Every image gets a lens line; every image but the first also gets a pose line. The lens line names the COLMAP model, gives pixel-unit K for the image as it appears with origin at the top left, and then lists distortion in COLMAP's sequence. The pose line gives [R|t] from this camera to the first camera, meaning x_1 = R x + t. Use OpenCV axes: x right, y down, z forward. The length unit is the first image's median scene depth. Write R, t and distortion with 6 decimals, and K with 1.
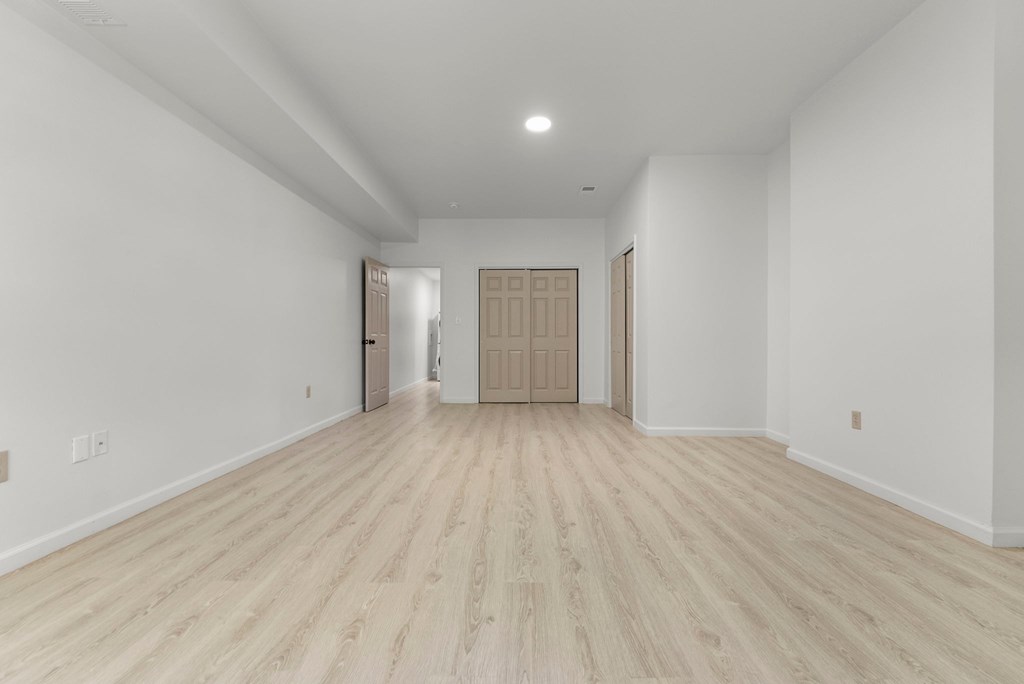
lens RADIAL K [[410.8, 0, 506.0], [0, 410.8, 335.5], [0, 0, 1]] dist [-0.001913, -0.000271]
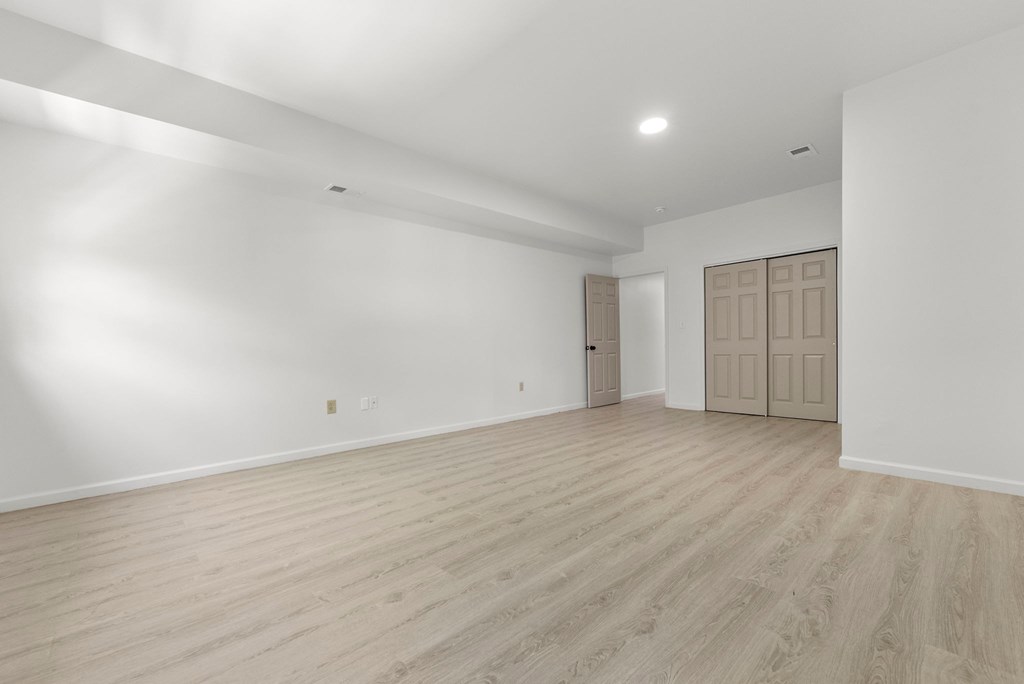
lens RADIAL K [[410.8, 0, 504.7], [0, 410.8, 350.9], [0, 0, 1]] dist [-0.001913, -0.000271]
pose [[0.696601, -0.010587, -0.717381, 0.709192], [0.029144, 0.999483, 0.013550, 0.002642], [0.716867, -0.030346, 0.696549, 0.054761]]
